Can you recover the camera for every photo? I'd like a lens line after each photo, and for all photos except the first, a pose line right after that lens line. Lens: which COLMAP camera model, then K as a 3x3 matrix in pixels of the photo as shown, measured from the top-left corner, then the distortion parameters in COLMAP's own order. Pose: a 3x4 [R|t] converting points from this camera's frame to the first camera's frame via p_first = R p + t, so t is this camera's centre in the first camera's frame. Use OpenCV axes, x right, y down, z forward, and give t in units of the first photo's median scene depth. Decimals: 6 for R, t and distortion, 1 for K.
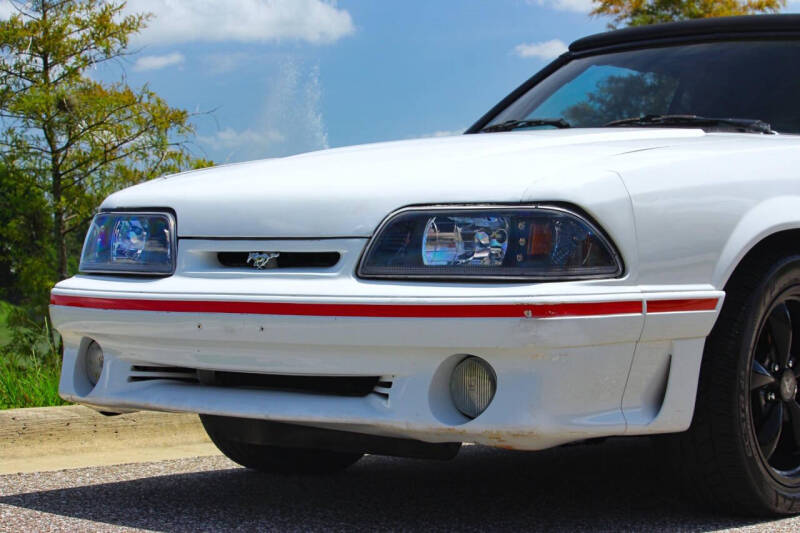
lens RADIAL K [[2040.0, 0, 400.3], [0, 2040.0, 230.5], [0, 0, 1]] dist [-0.398662, 1.273556]
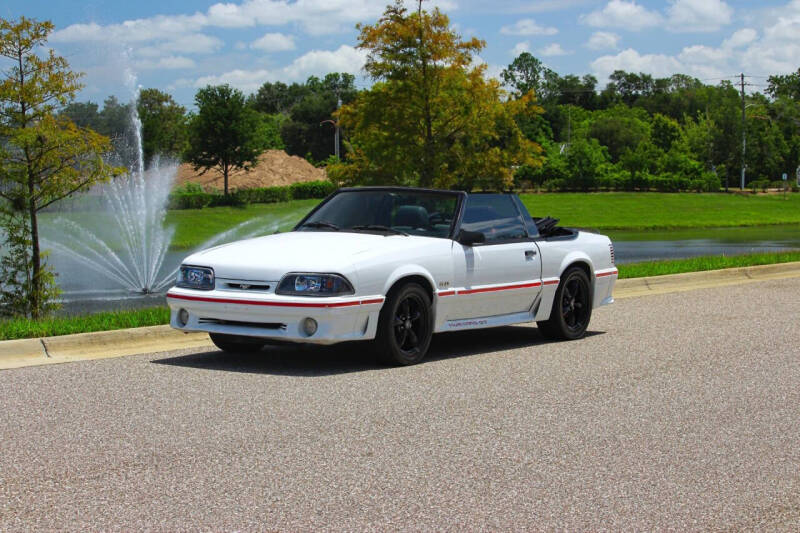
lens RADIAL K [[2042.8, 0, 400.0], [0, 2042.8, 266.5], [0, 0, 1]] dist [-0.434224, 1.090012]
pose [[0.993783, -0.002712, 0.111299, -0.186457], [-0.005653, 0.997184, 0.074774, -0.267286], [-0.111189, -0.074939, 0.990970, -2.295326]]
